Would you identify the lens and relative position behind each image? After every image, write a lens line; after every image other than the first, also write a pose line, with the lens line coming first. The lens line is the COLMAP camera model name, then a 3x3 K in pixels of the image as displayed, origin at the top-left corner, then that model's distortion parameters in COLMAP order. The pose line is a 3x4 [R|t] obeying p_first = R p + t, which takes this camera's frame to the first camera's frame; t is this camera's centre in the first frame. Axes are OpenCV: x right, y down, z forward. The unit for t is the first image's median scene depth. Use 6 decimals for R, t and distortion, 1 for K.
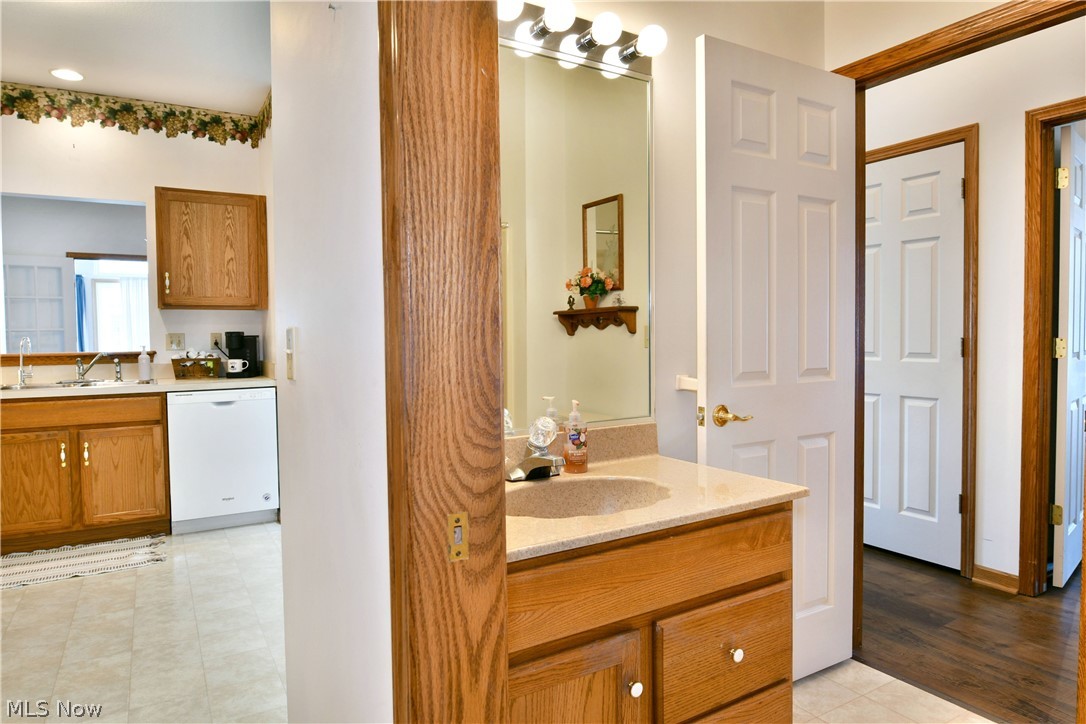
lens RADIAL K [[657.8, 0, 541.3], [0, 657.8, 357.2], [0, 0, 1]] dist [-0.012280, -0.004934]
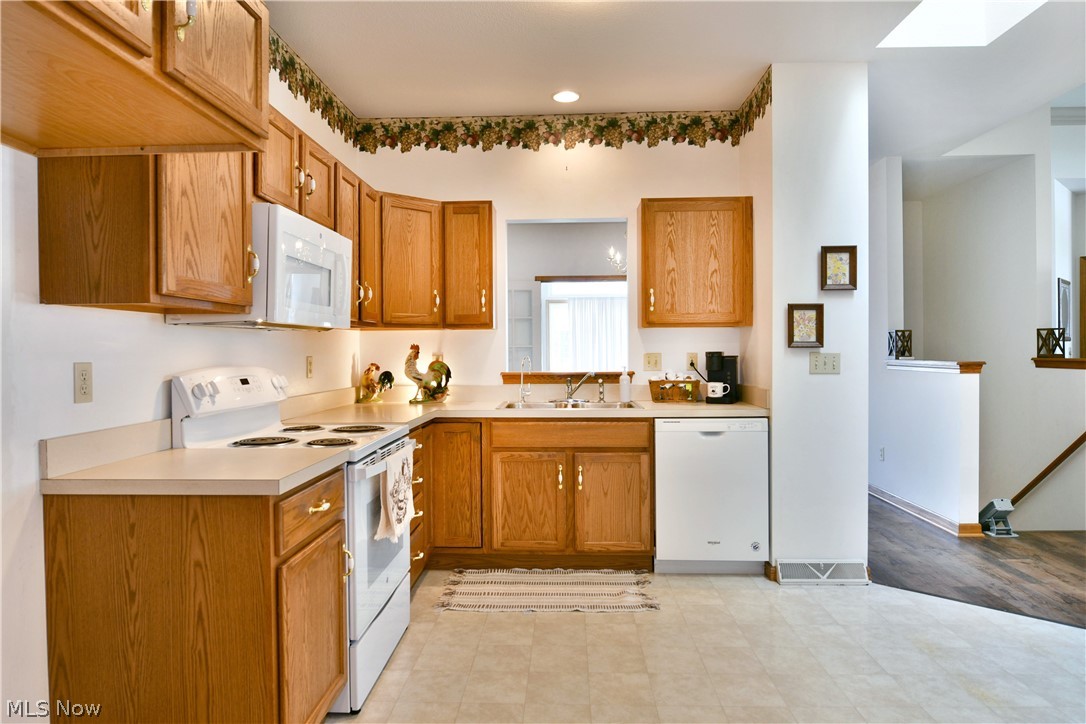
lens RADIAL K [[660.3, 0, 543.2], [0, 660.3, 357.2], [0, 0, 1]] dist [-0.011898, -0.001902]
pose [[0.838475, 0.009750, -0.544853, -0.183648], [-0.021033, 0.999674, -0.014480, -0.014010], [0.544534, 0.023601, 0.838406, 0.123961]]
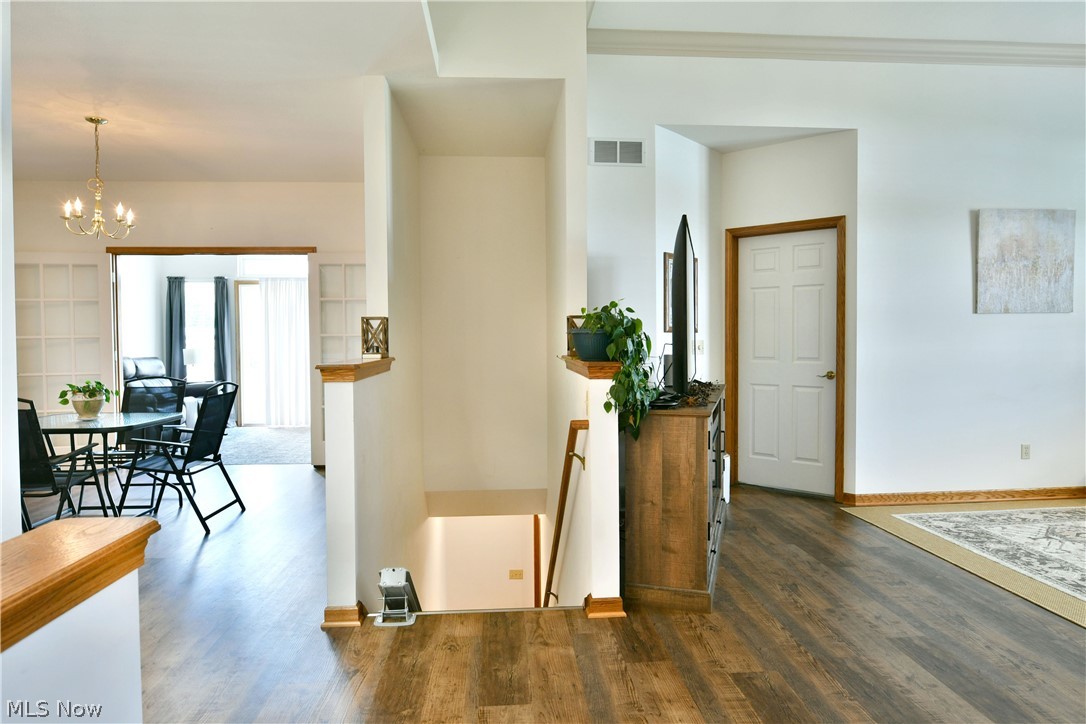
lens RADIAL K [[657.8, 0, 541.3], [0, 657.8, 357.2], [0, 0, 1]] dist [-0.012280, -0.004934]
pose [[0.889749, 0.017876, -0.456100, 0.315012], [-0.019567, 0.999808, 0.001015, -0.049157], [0.456031, 0.008022, 0.889928, 0.836857]]
